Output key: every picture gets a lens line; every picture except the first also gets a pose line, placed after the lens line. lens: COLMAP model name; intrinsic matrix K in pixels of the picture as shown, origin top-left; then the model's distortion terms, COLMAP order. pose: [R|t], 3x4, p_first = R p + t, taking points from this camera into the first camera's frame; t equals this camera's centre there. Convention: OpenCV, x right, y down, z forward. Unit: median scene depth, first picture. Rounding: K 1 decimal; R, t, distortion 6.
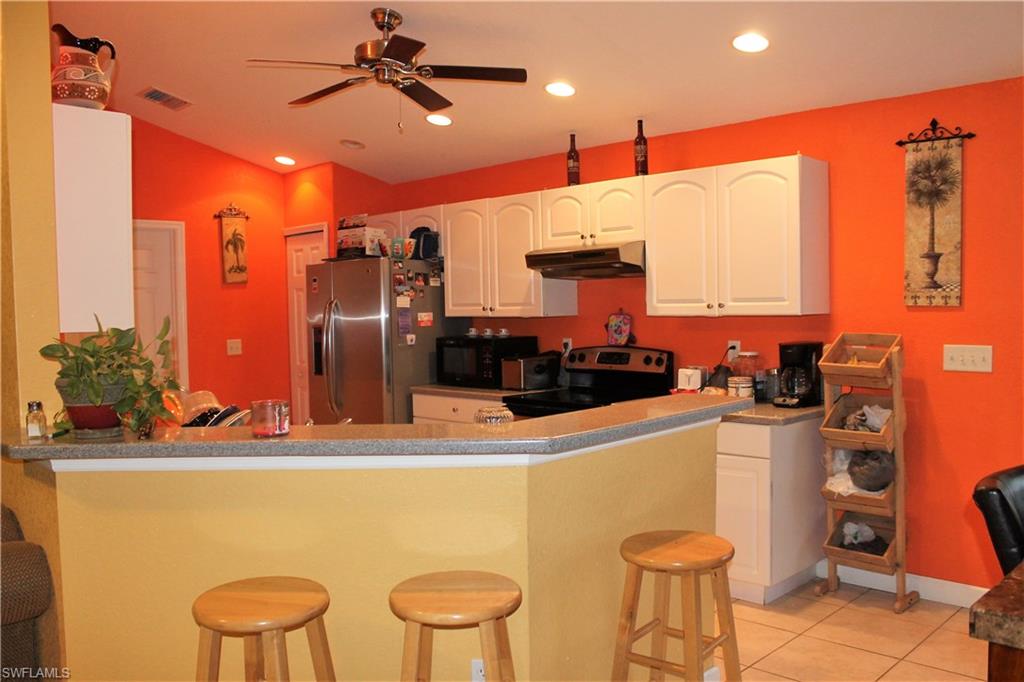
lens RADIAL K [[864.0, 0, 515.5], [0, 864.0, 343.8], [0, 0, 1]] dist [-0.147378, 0.083993]
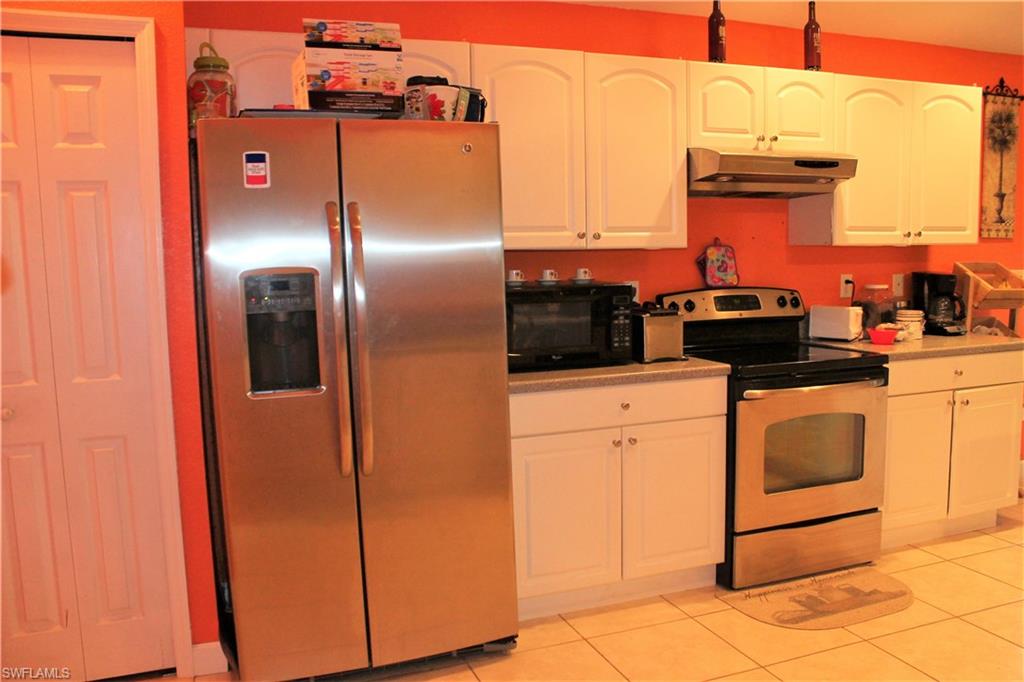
lens RADIAL K [[864.0, 0, 509.1], [0, 864.0, 346.8], [0, 0, 1]] dist [-0.147378, 0.083993]
pose [[0.419641, -0.090468, 0.903170, -0.849186], [0.051607, 0.995789, 0.075768, -0.016062], [-0.906222, 0.014815, 0.422543, 1.120942]]
